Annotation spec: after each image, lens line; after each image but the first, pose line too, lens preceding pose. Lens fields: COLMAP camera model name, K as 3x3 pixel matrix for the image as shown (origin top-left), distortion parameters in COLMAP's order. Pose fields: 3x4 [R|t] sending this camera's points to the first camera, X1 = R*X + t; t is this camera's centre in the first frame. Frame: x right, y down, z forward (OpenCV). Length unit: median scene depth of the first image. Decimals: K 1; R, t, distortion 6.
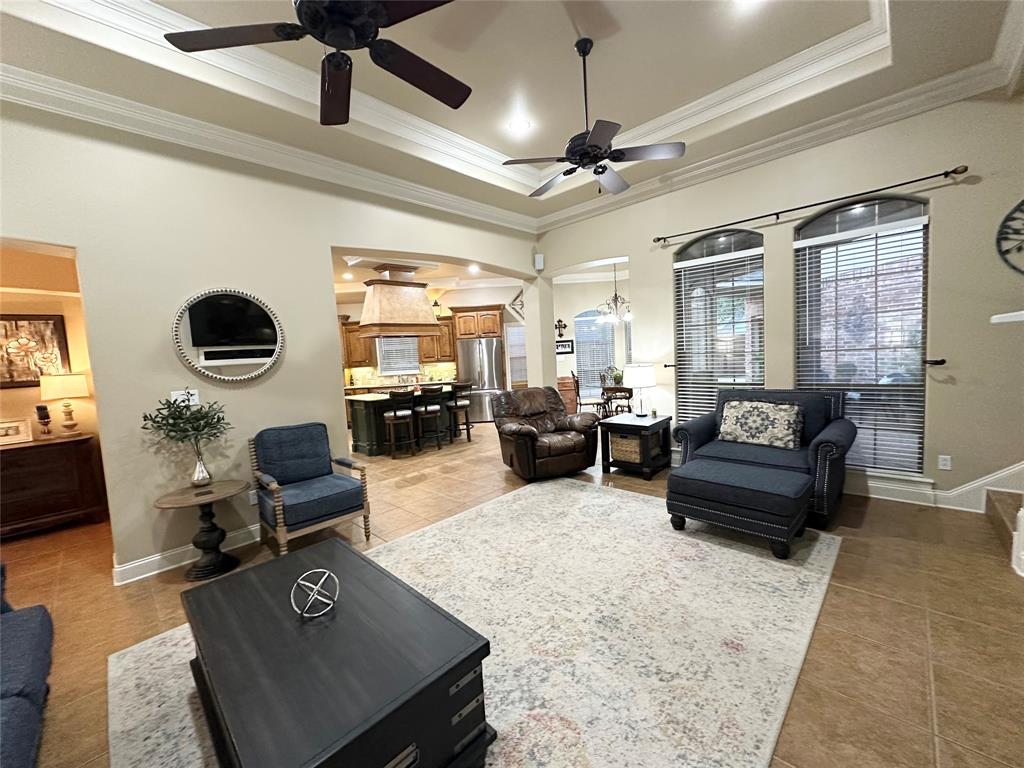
lens RADIAL K [[407.0, 0, 513.2], [0, 407.0, 384.7], [0, 0, 1]] dist [-0.005281, 0.000391]
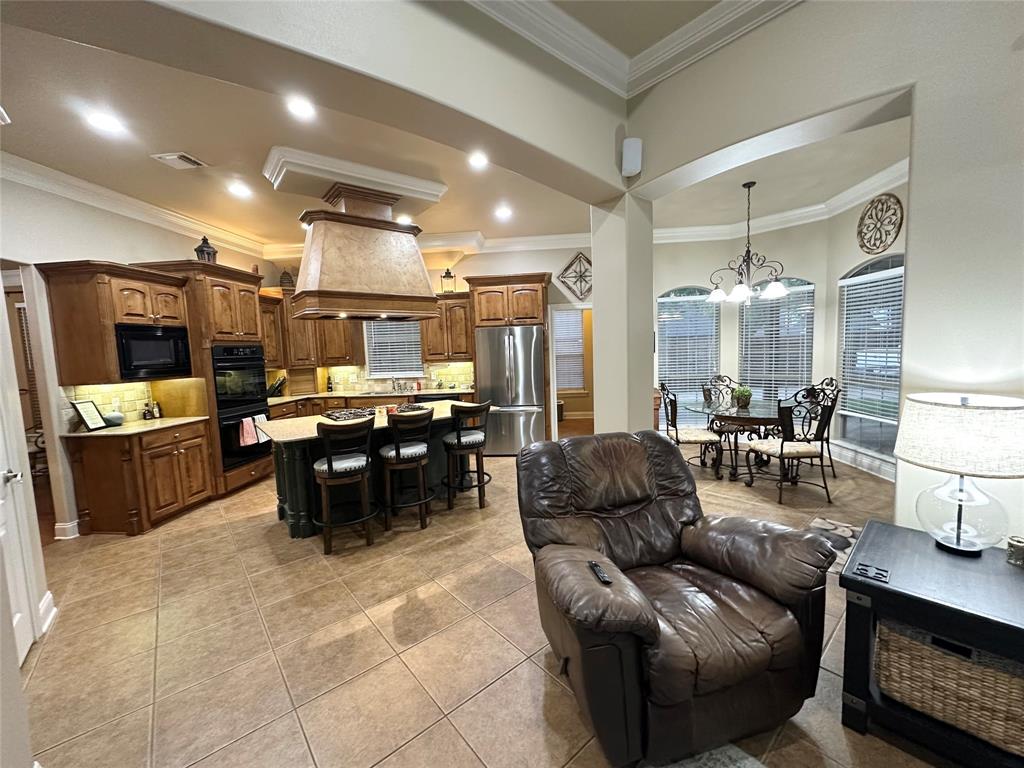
lens RADIAL K [[407.0, 0, 513.2], [0, 407.0, 384.7], [0, 0, 1]] dist [-0.005281, 0.000391]
pose [[0.994628, 0.029028, -0.099364, -0.014792], [-0.027821, 0.999522, 0.013510, -0.039169], [0.099709, -0.010673, 0.994959, 0.462181]]
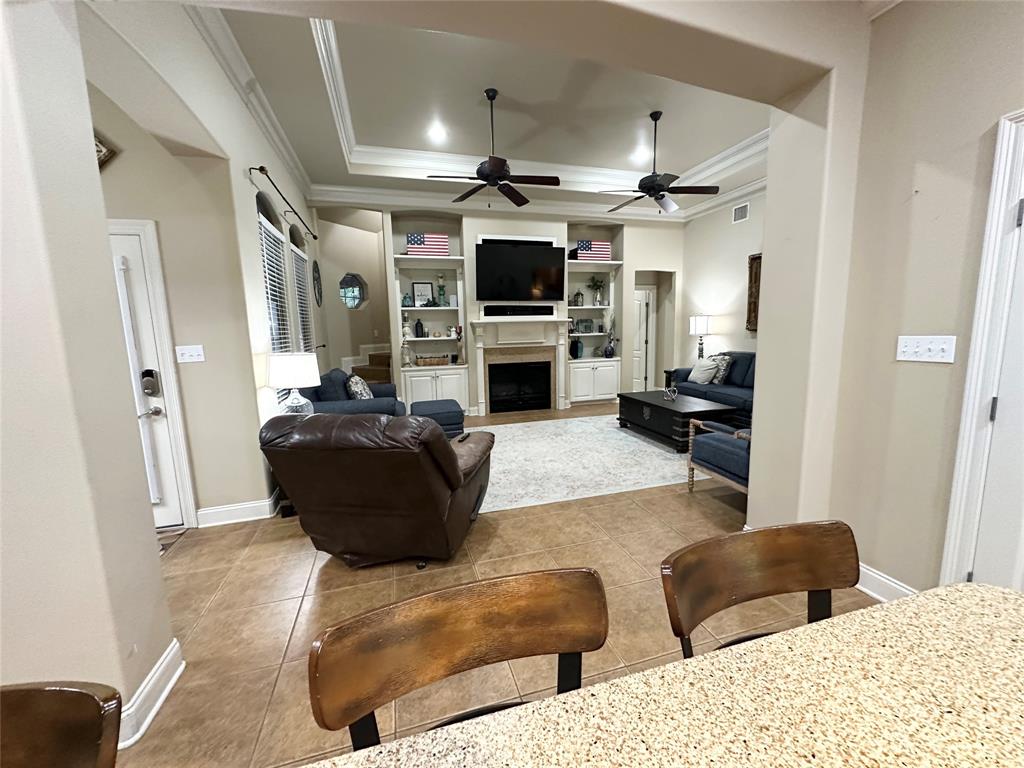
lens RADIAL K [[407.0, 0, 513.2], [0, 407.0, 384.7], [0, 0, 1]] dist [-0.005281, 0.000391]
pose [[-0.868873, 0.005653, 0.495002, -0.238292], [0.109759, 0.977247, 0.181497, -0.057513], [-0.482714, 0.212029, -0.849724, 1.010236]]
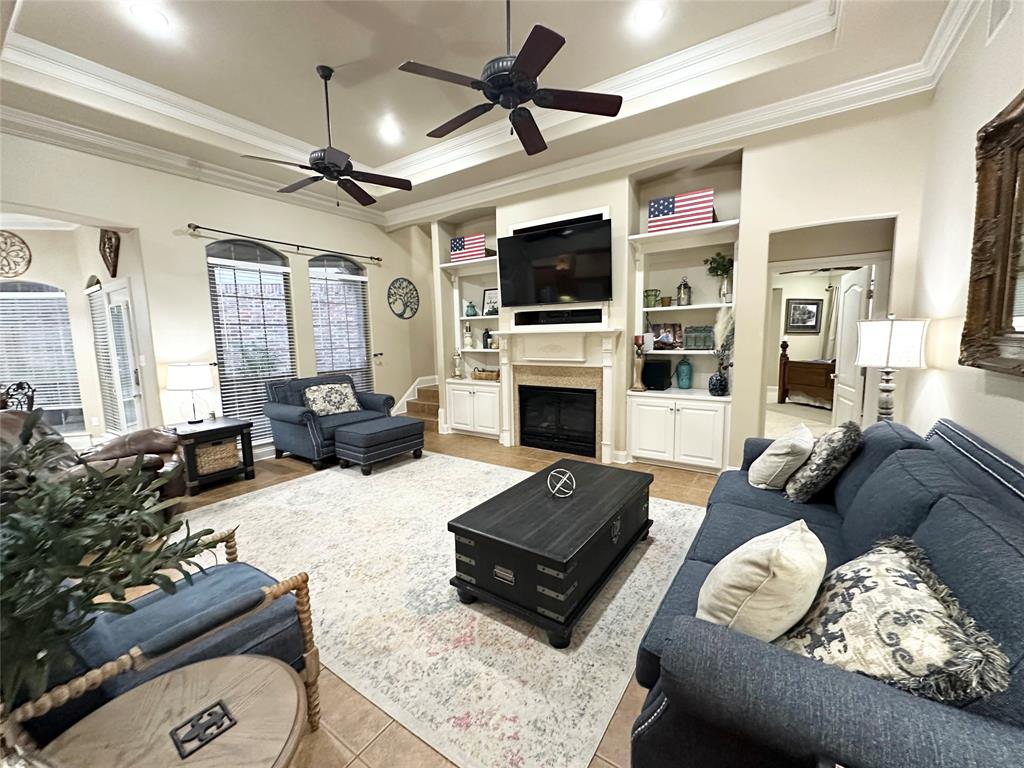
lens RADIAL K [[407.0, 0, 513.2], [0, 407.0, 384.7], [0, 0, 1]] dist [-0.005281, 0.000391]
pose [[-0.168850, -0.061789, 0.983703, -0.475778], [0.108816, 0.990764, 0.080910, -0.000105], [-0.979617, 0.120704, -0.160567, 0.336947]]
